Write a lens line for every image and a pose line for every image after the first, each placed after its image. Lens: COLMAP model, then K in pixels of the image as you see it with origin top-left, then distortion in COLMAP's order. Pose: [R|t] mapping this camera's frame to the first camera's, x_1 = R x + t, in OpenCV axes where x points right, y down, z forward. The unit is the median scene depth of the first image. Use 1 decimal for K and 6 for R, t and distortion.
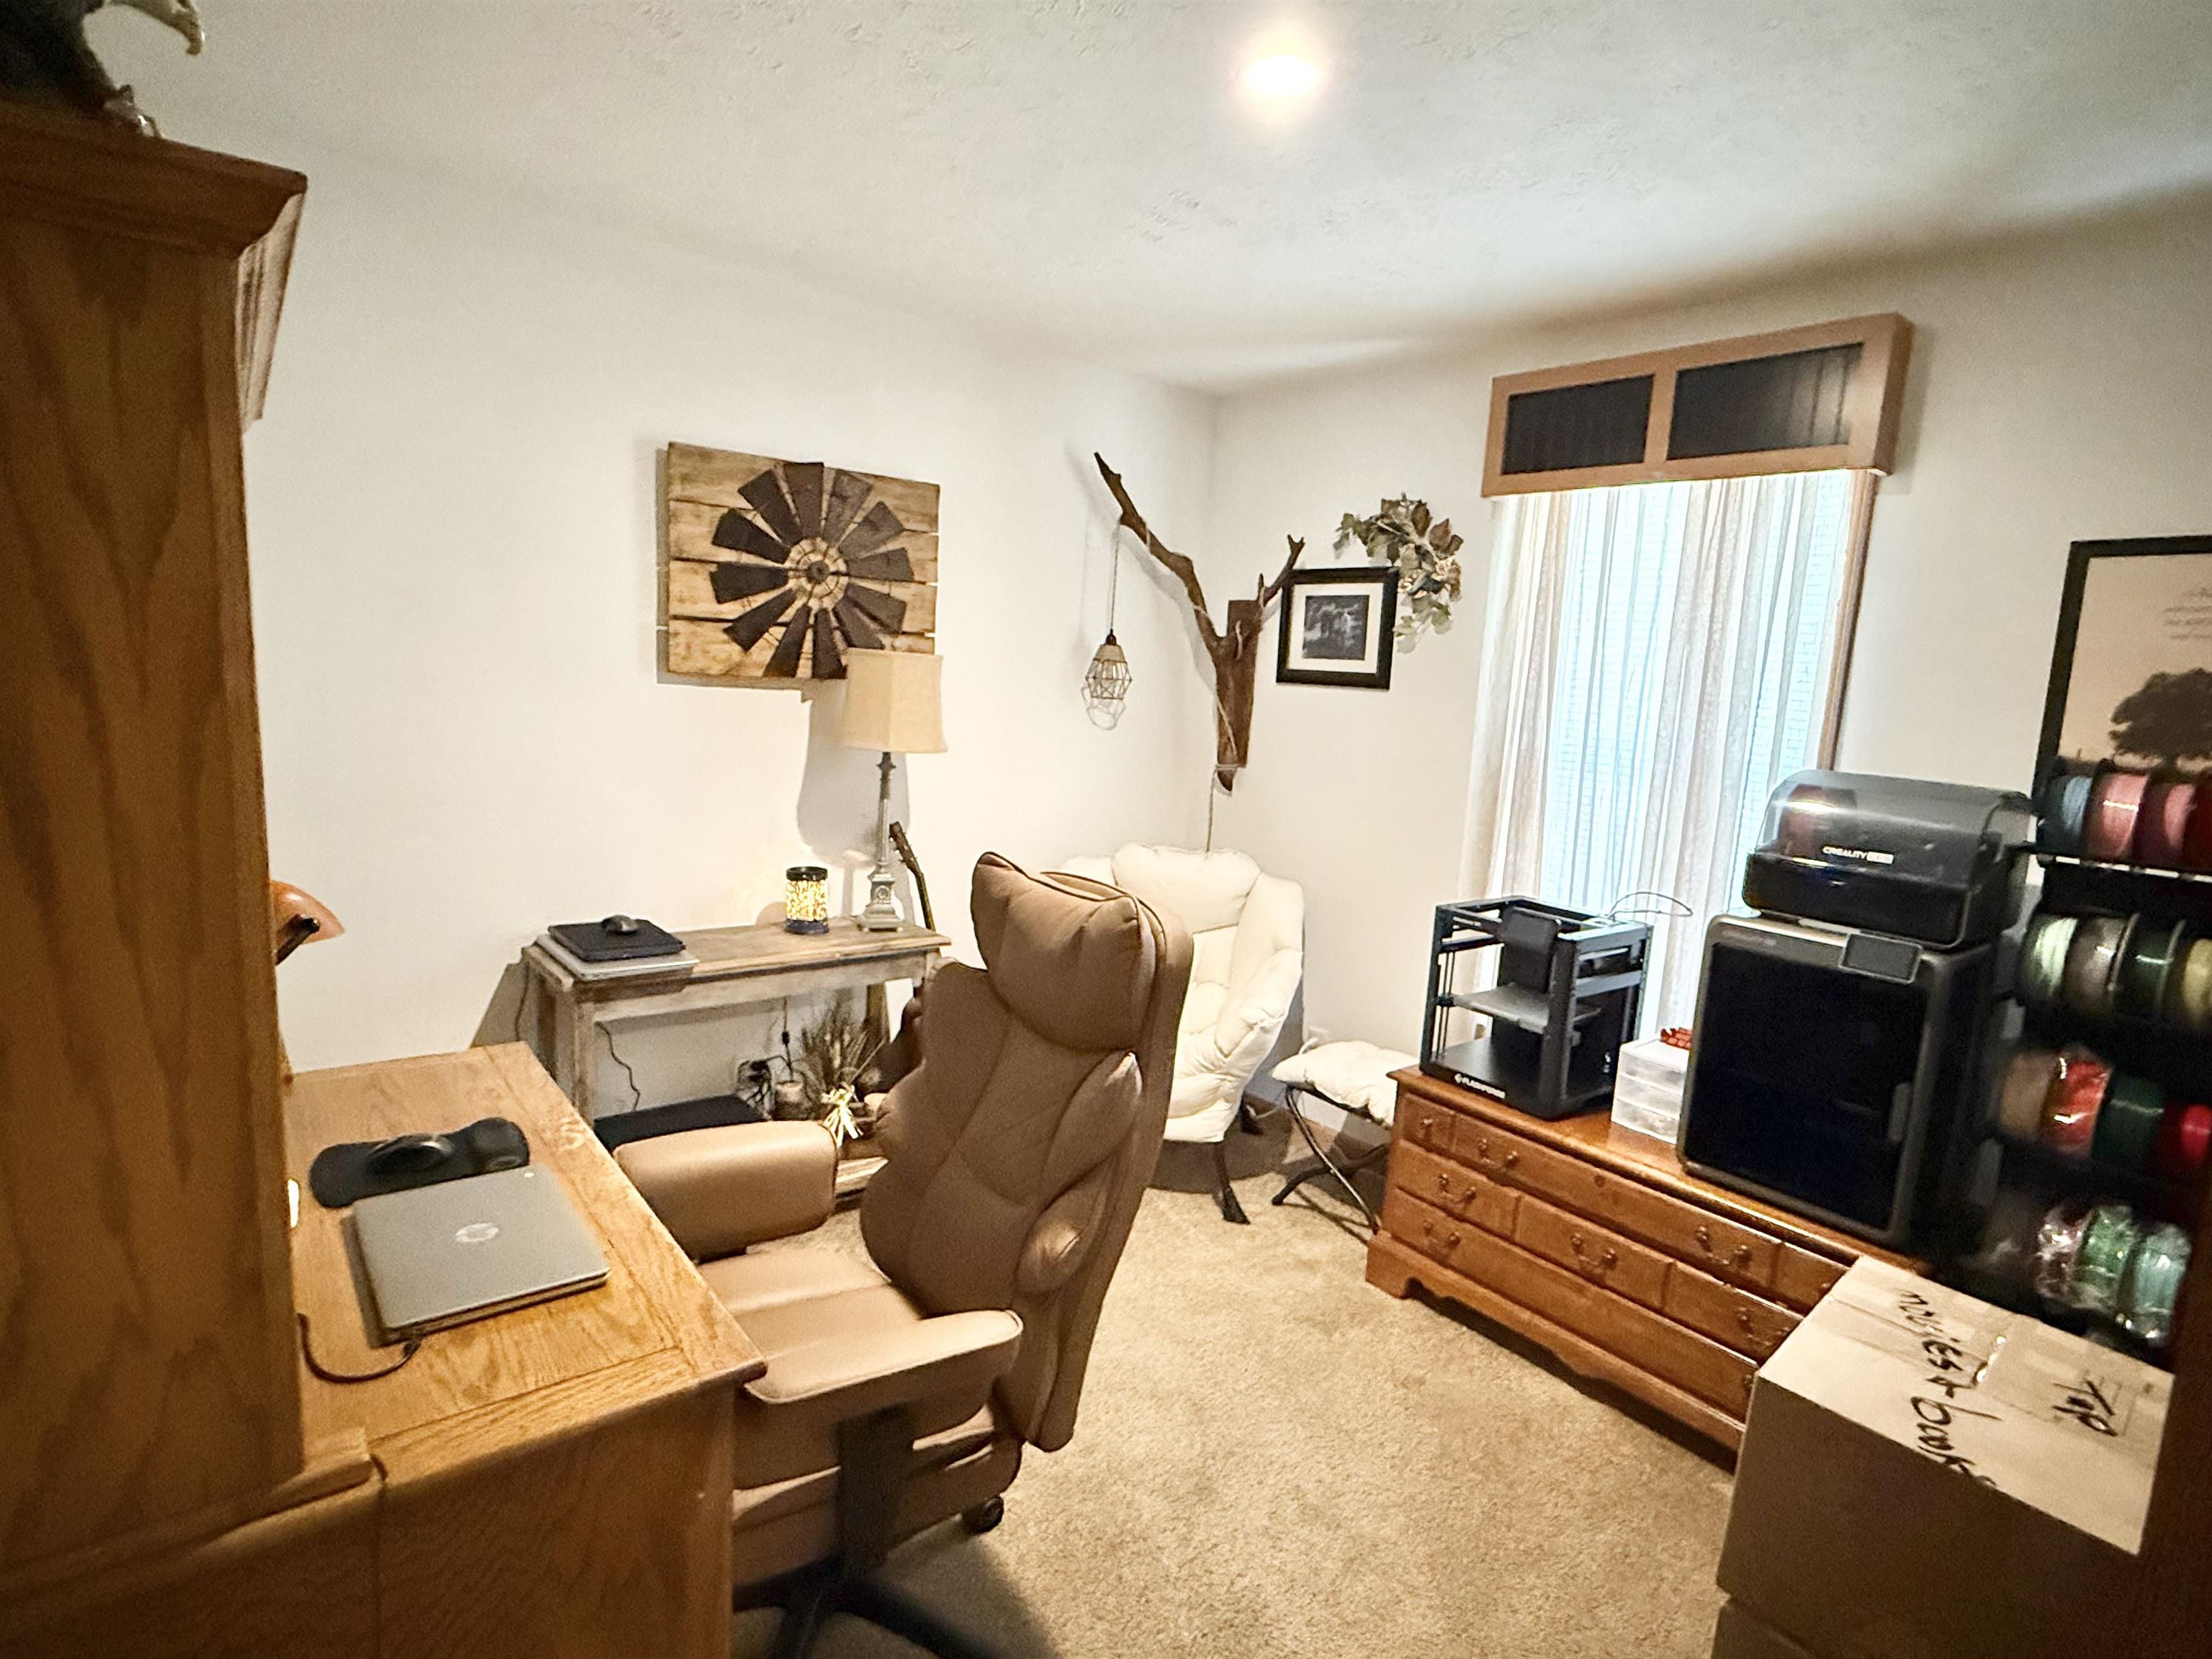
lens RADIAL K [[1157.4, 0, 1094.1], [0, 1157.4, 833.1], [0, 0, 1]] dist [-0.005026, -0.000199]
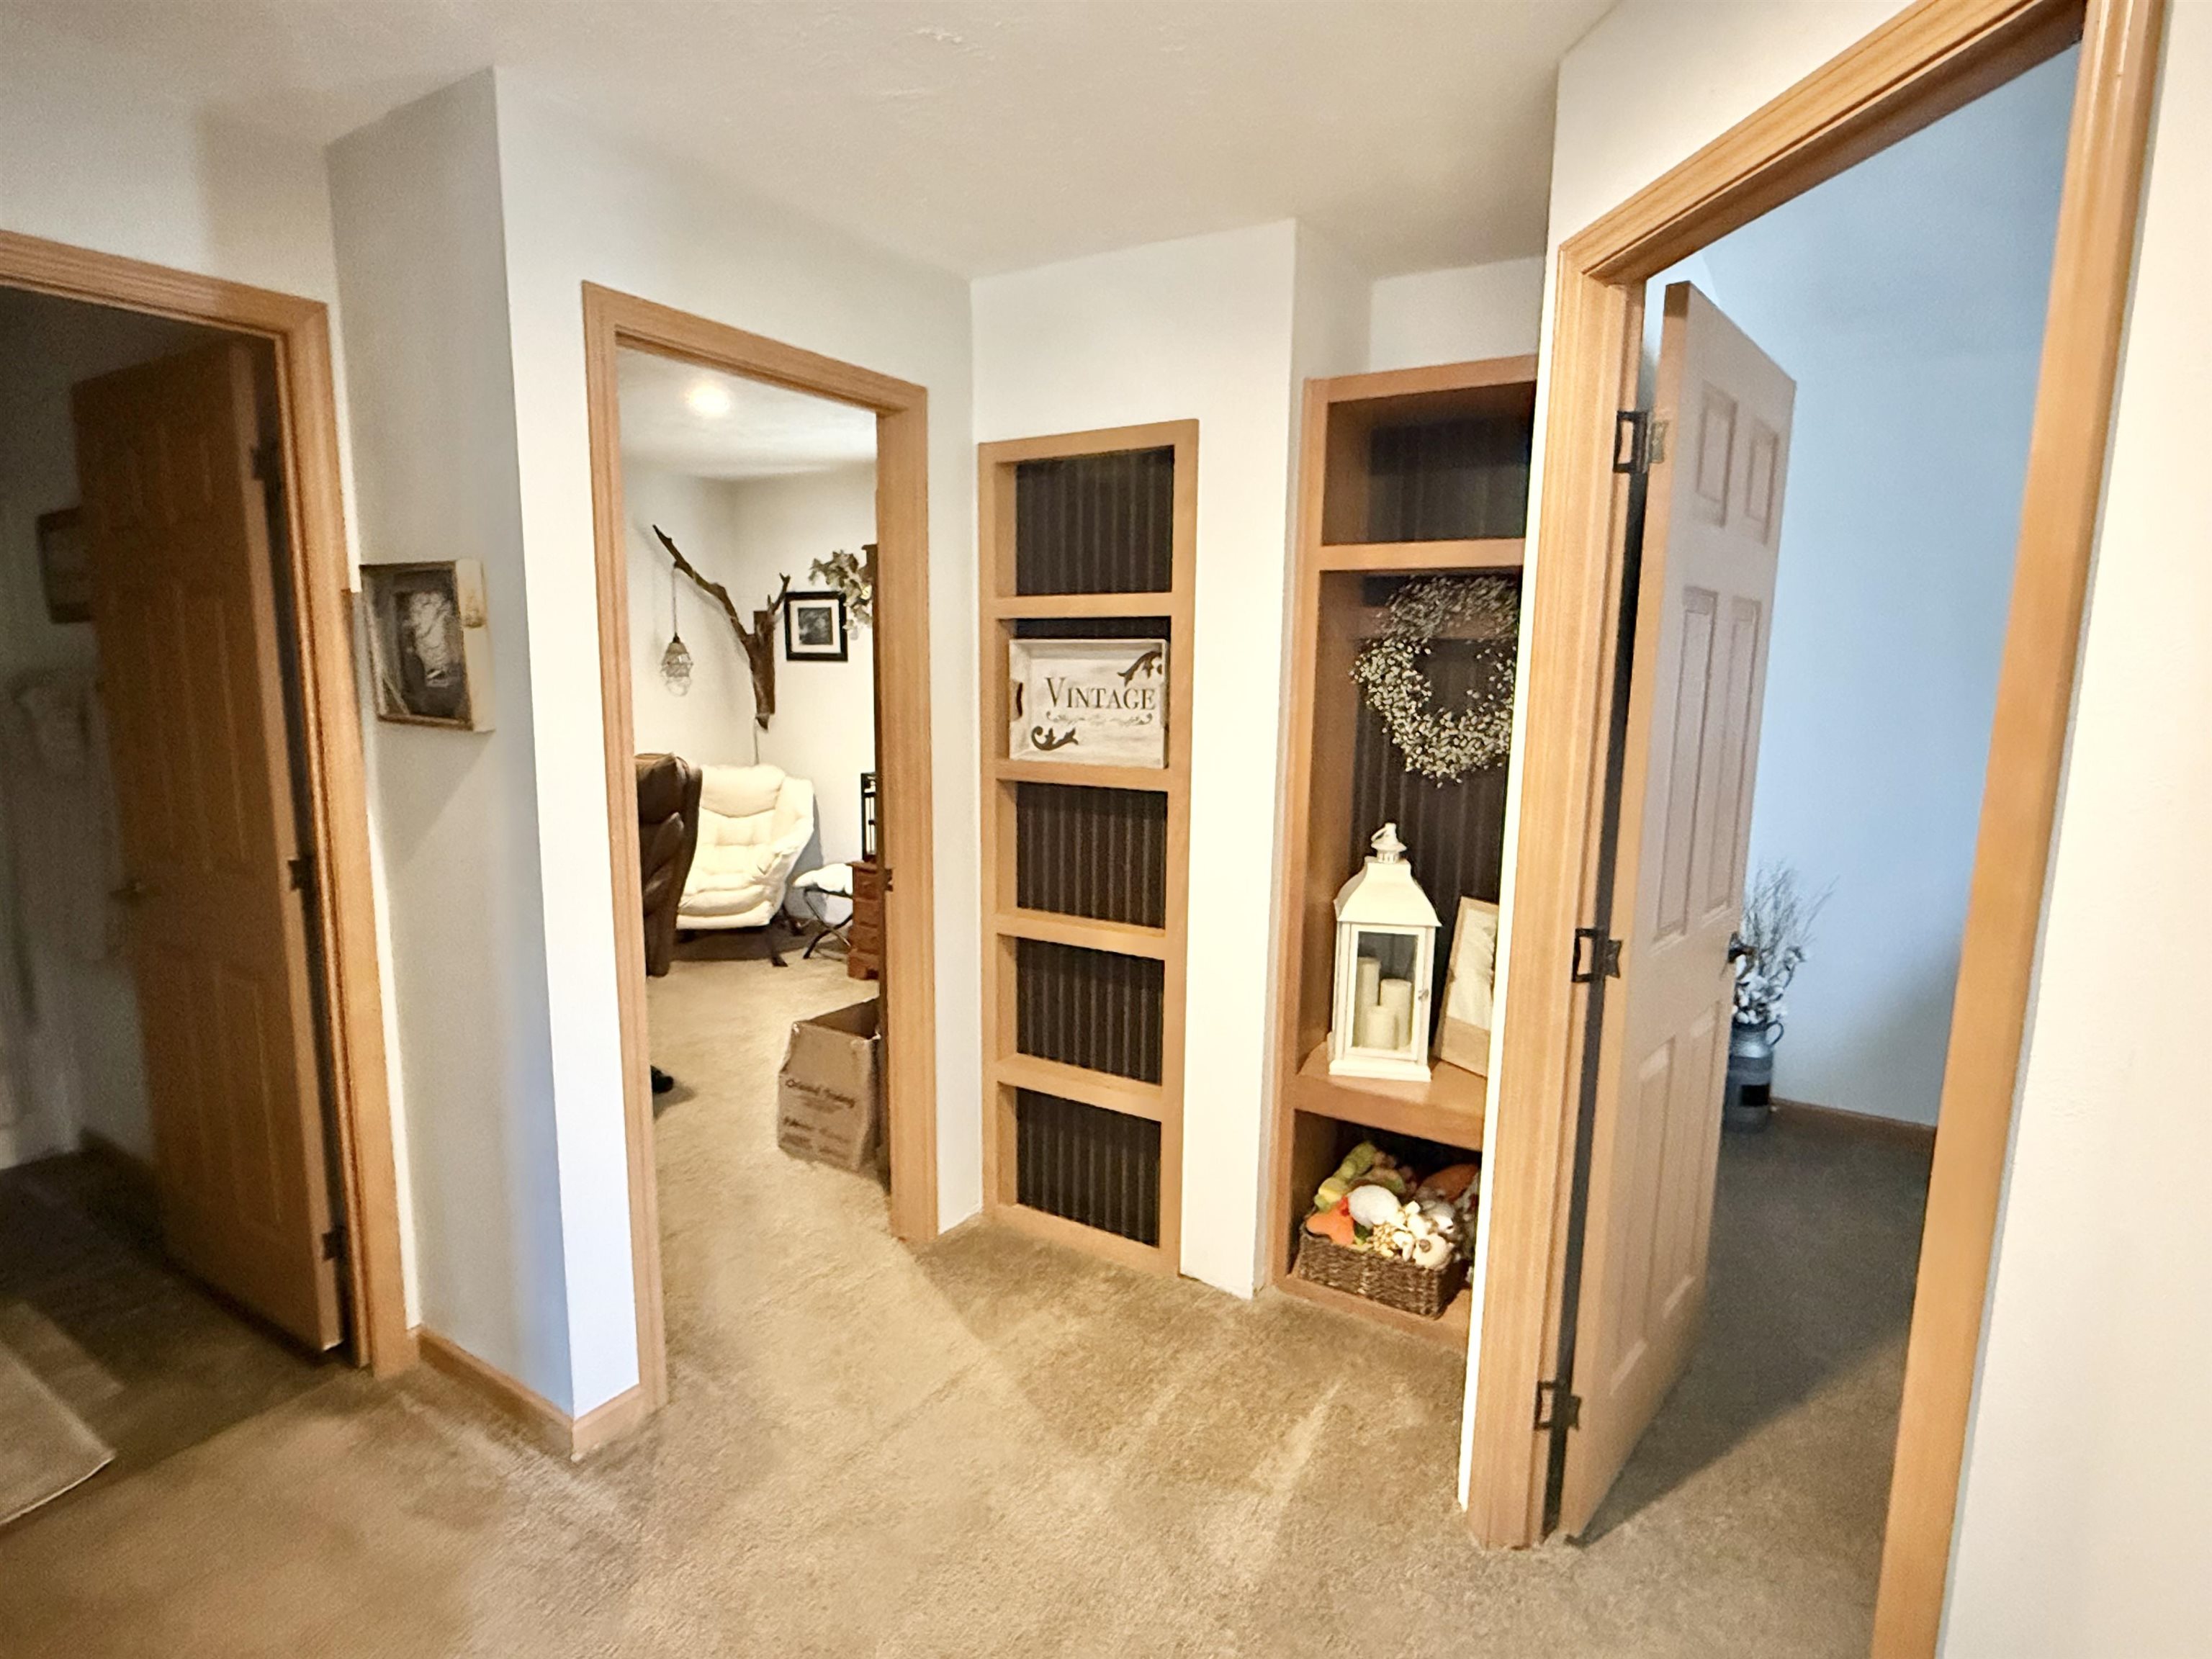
lens RADIAL K [[1157.4, 0, 1094.1], [0, 1157.4, 833.1], [0, 0, 1]] dist [-0.005026, -0.000199]
pose [[0.948325, -0.095981, 0.302434, 0.054846], [0.088011, 0.995320, 0.039908, 0.090776], [-0.304849, -0.011228, 0.952335, -0.733908]]
